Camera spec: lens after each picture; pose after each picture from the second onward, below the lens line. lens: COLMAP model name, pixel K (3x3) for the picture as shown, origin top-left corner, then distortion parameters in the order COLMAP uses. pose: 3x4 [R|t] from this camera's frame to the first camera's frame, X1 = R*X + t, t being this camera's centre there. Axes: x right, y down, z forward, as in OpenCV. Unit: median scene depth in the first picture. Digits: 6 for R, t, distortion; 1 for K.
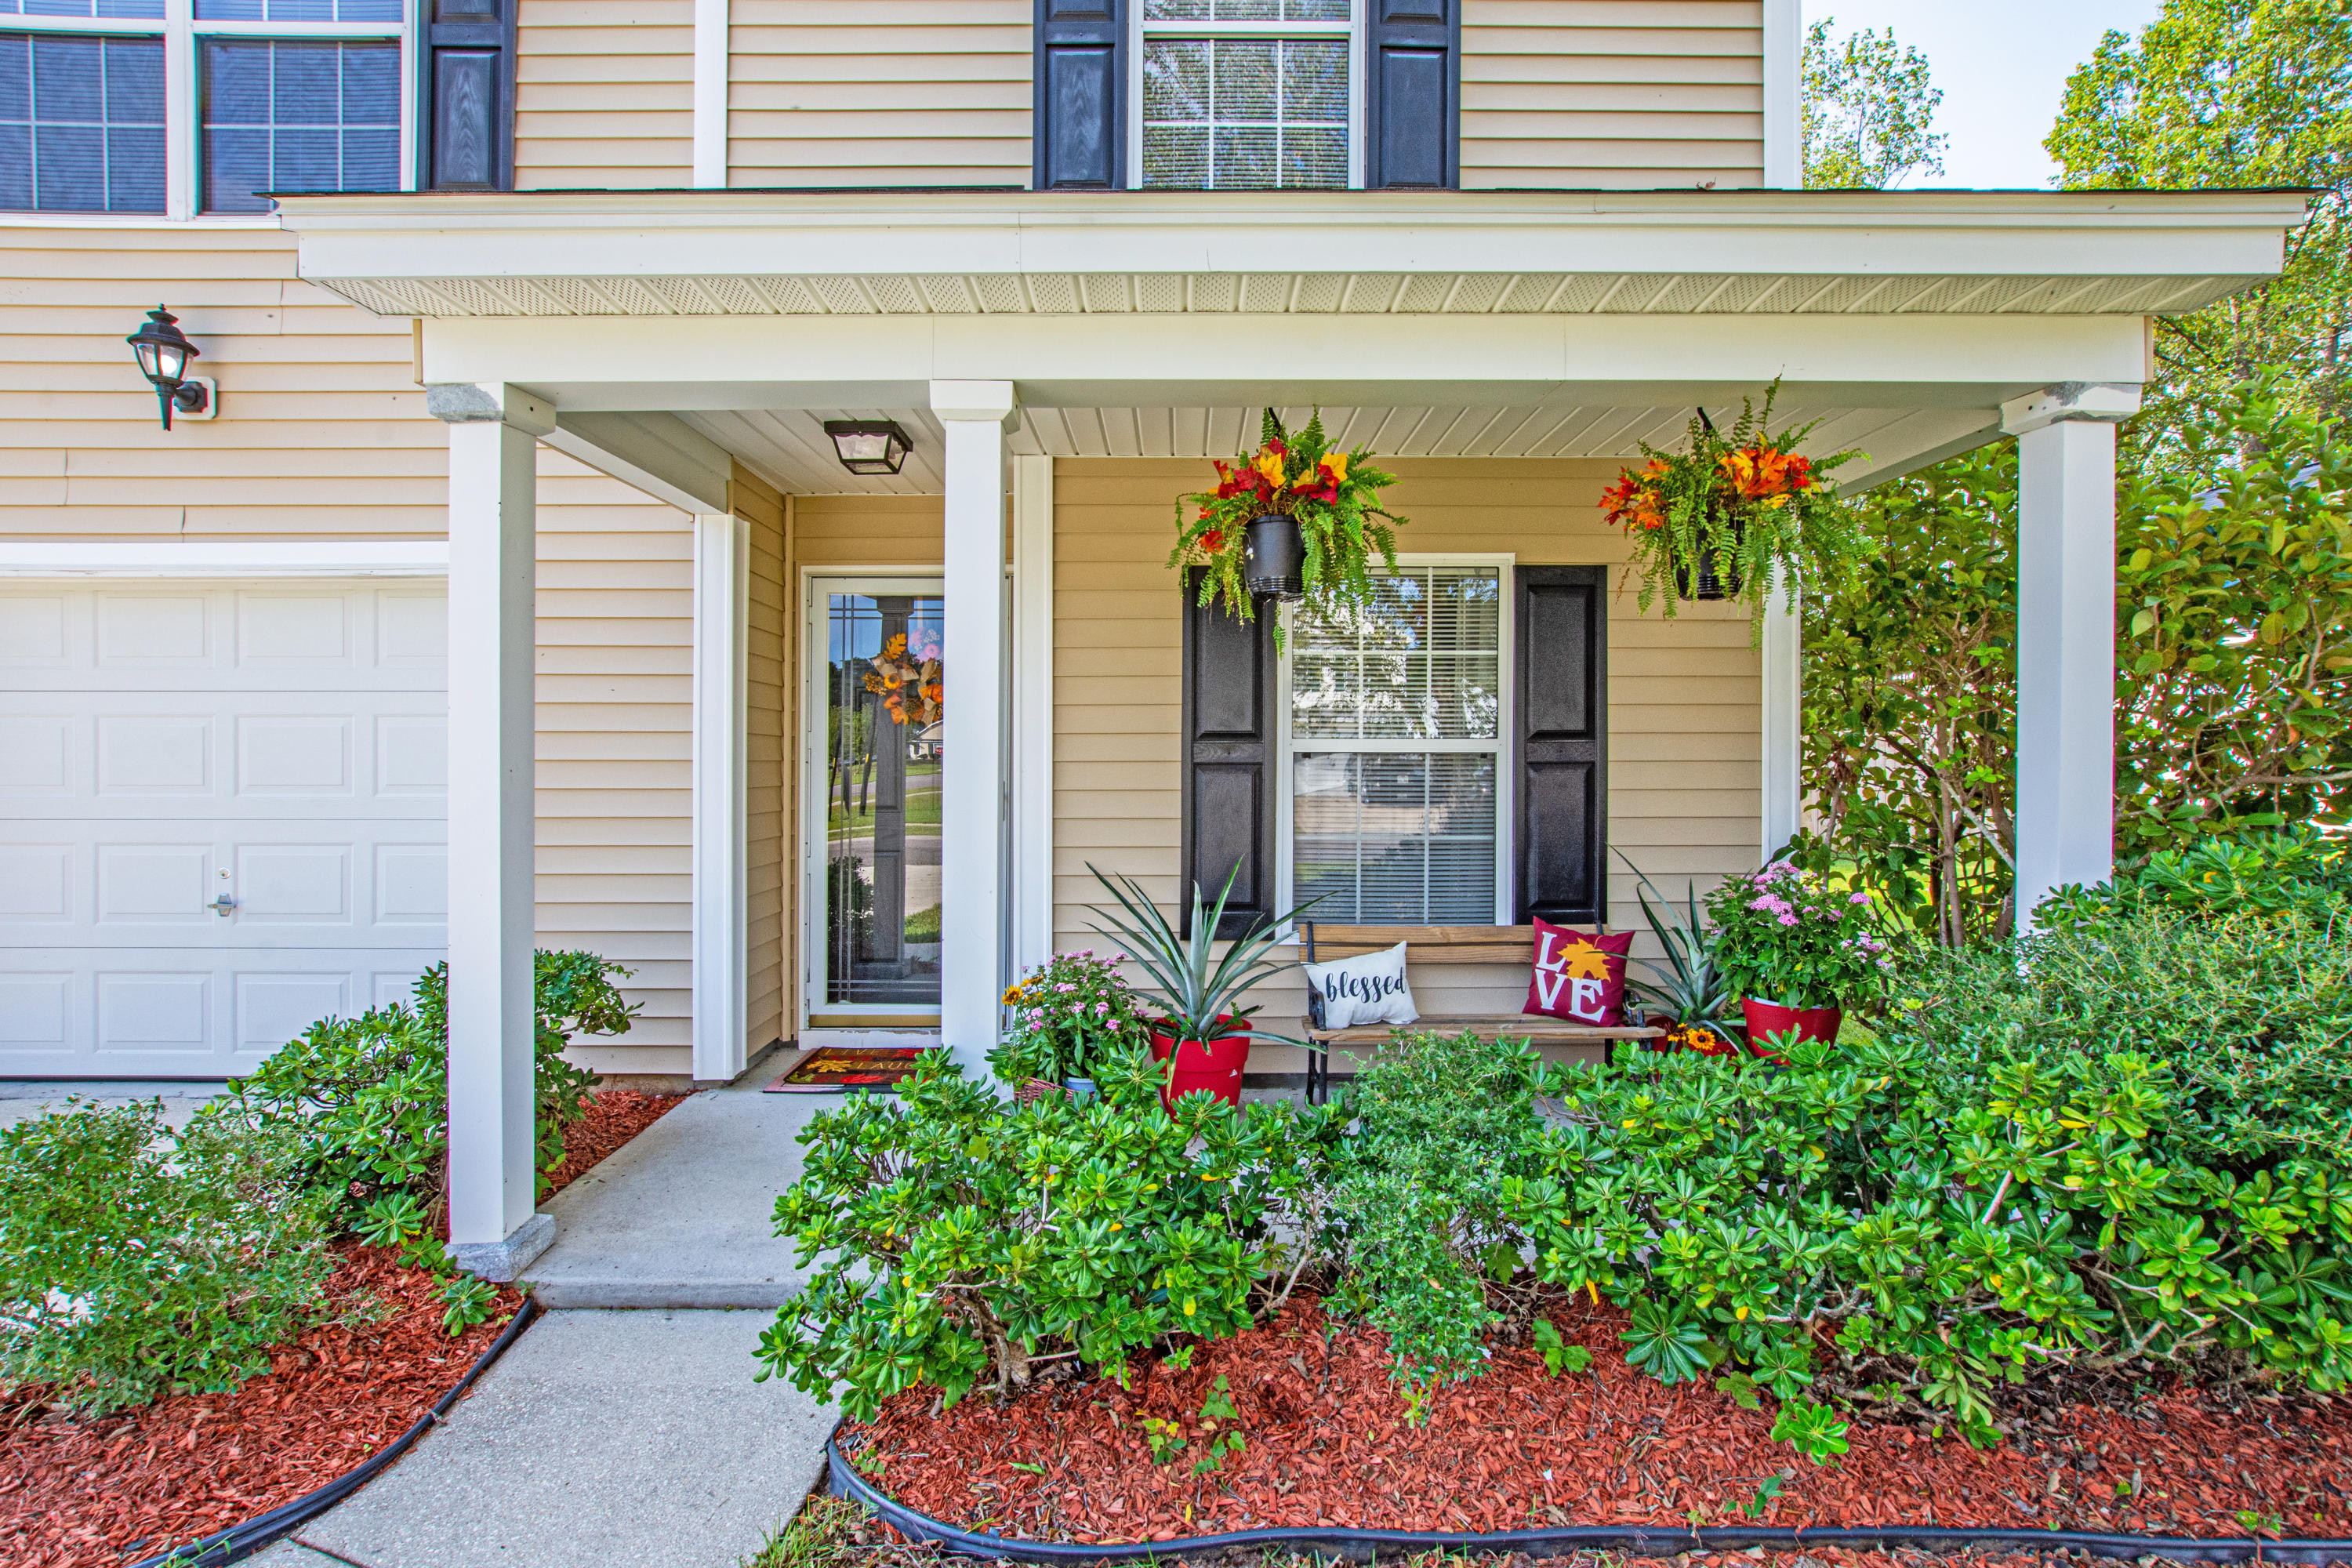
lens RADIAL K [[1027.8, 0, 1178.7], [0, 1027.8, 791.7], [0, 0, 1]] dist [-0.012254, 0.009516]
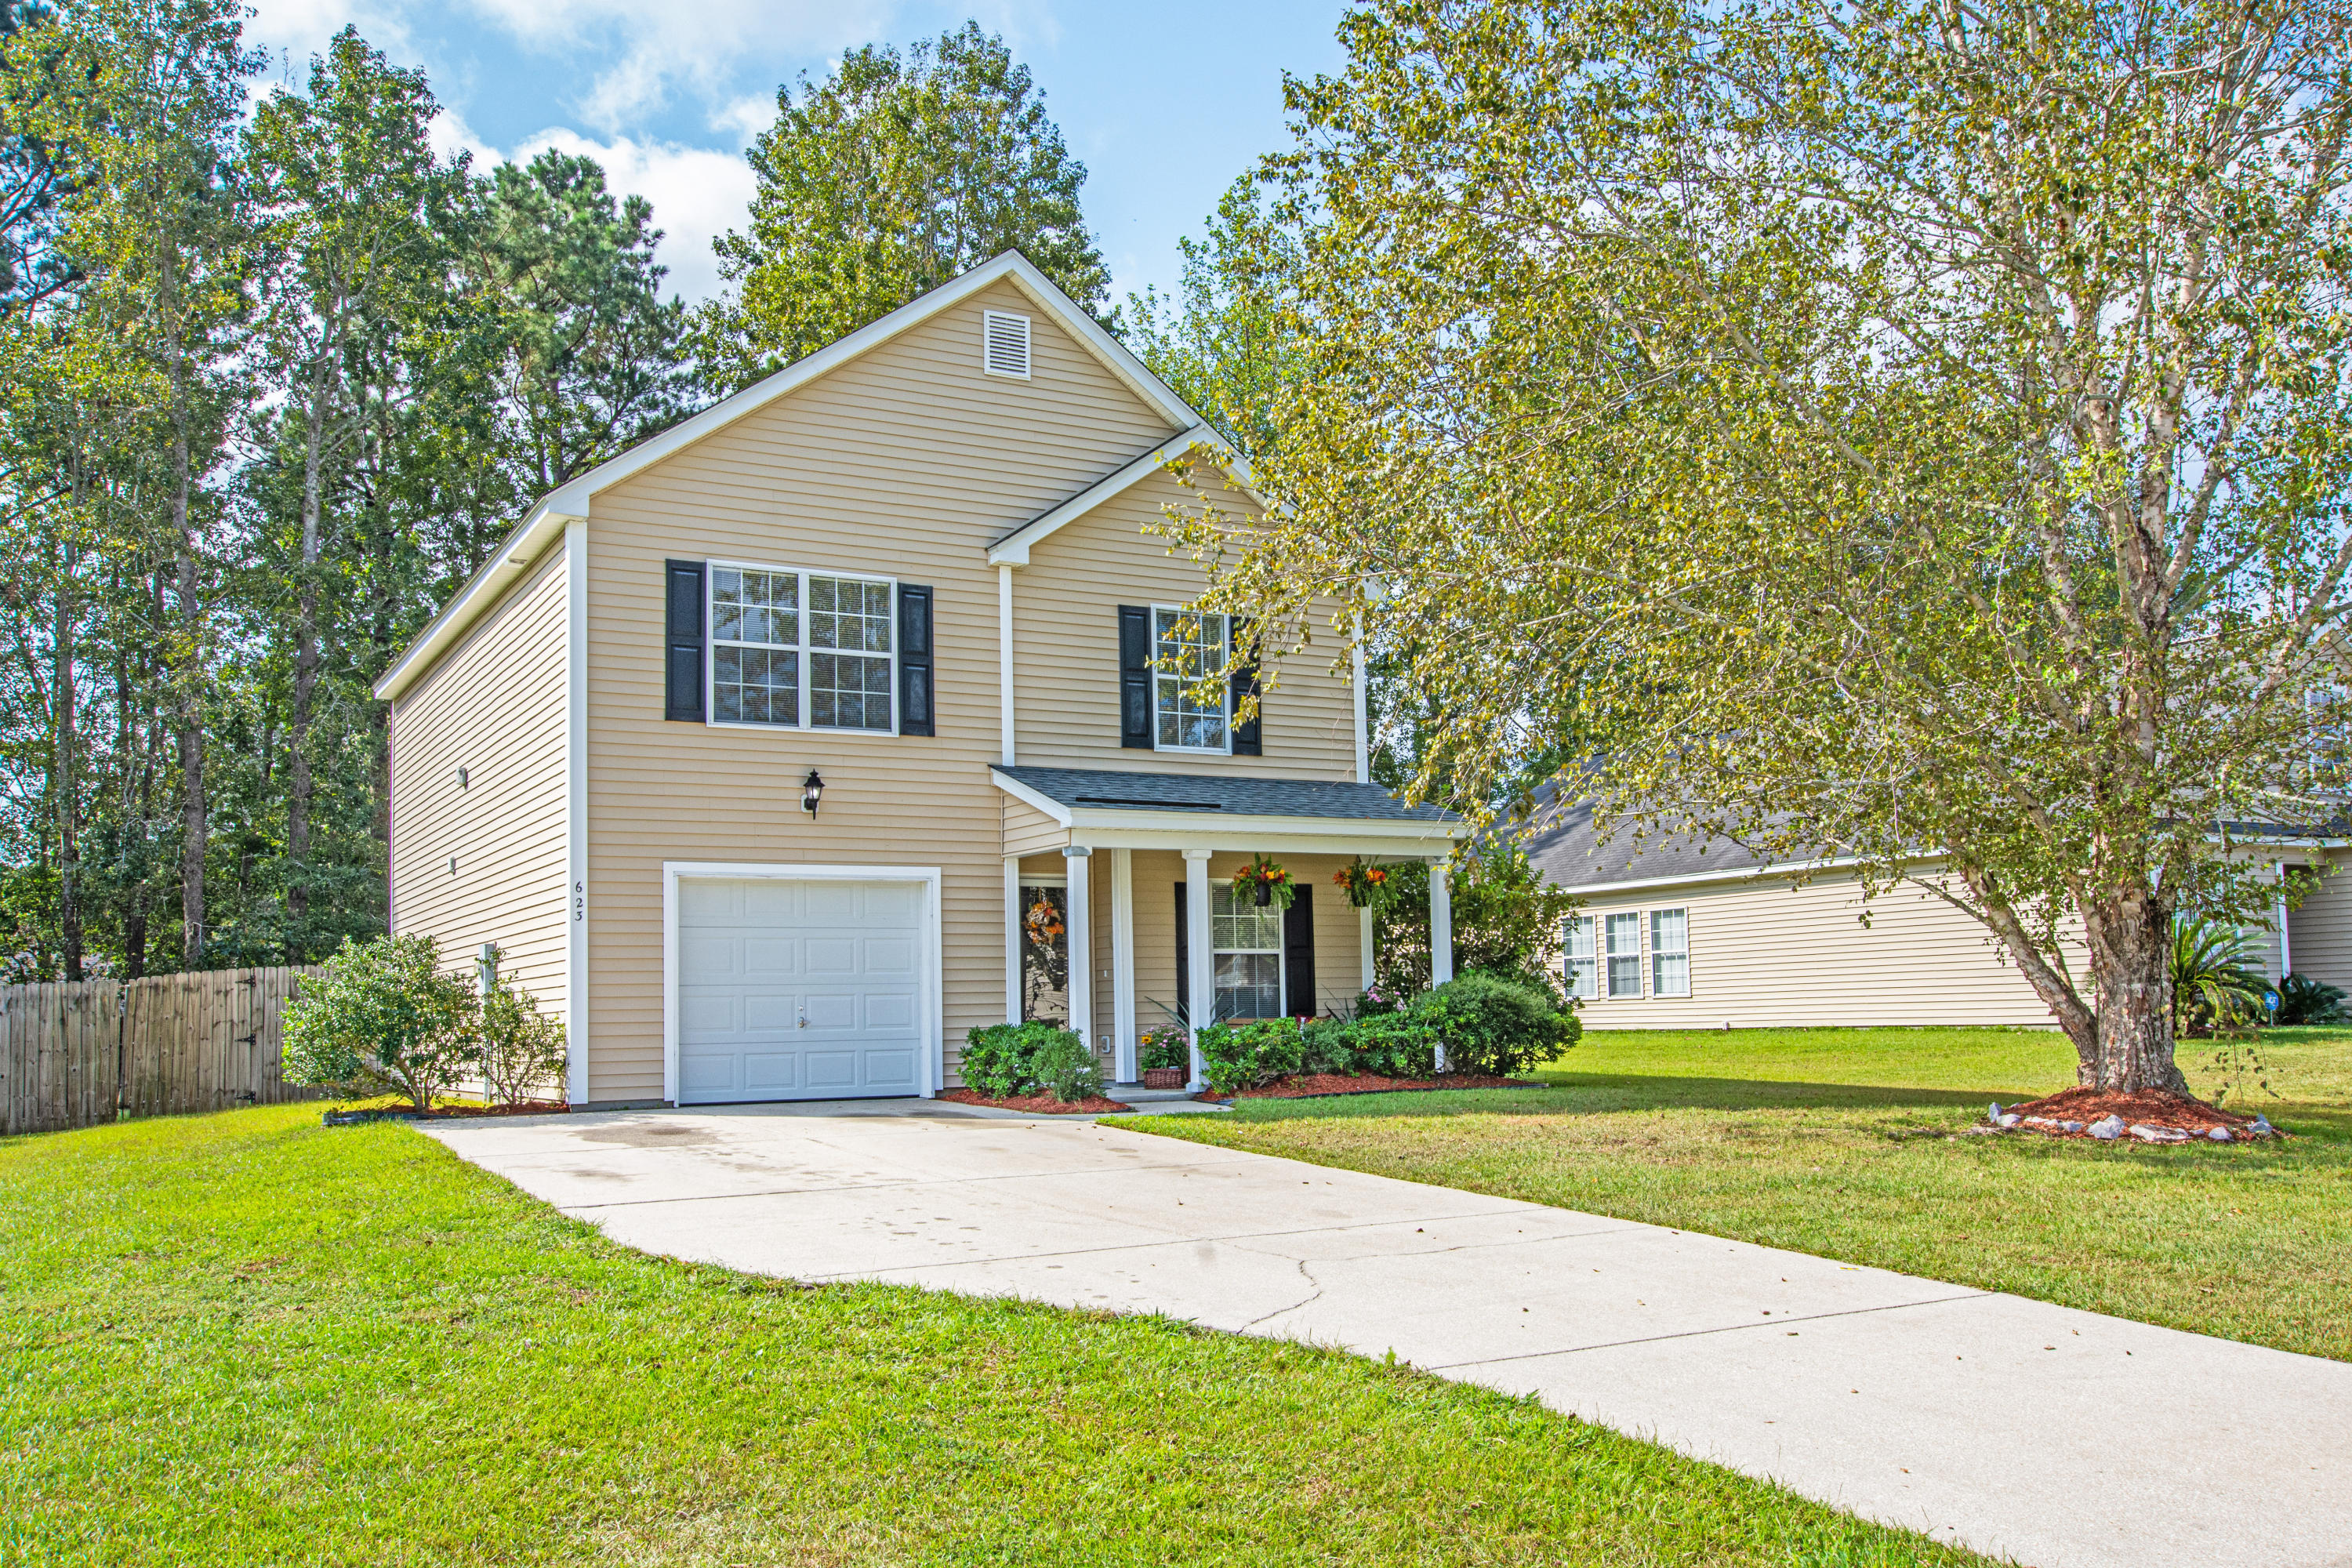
lens RADIAL K [[1978.2, 0, 1176.0], [0, 1978.2, 784.0], [0, 0, 1]] dist [0.000246, 0.001113]
pose [[0.867733, 0.039930, 0.495425, -2.535341], [0.035390, 0.989274, -0.141719, 0.251367], [-0.495770, 0.140508, 0.857012, -3.391598]]
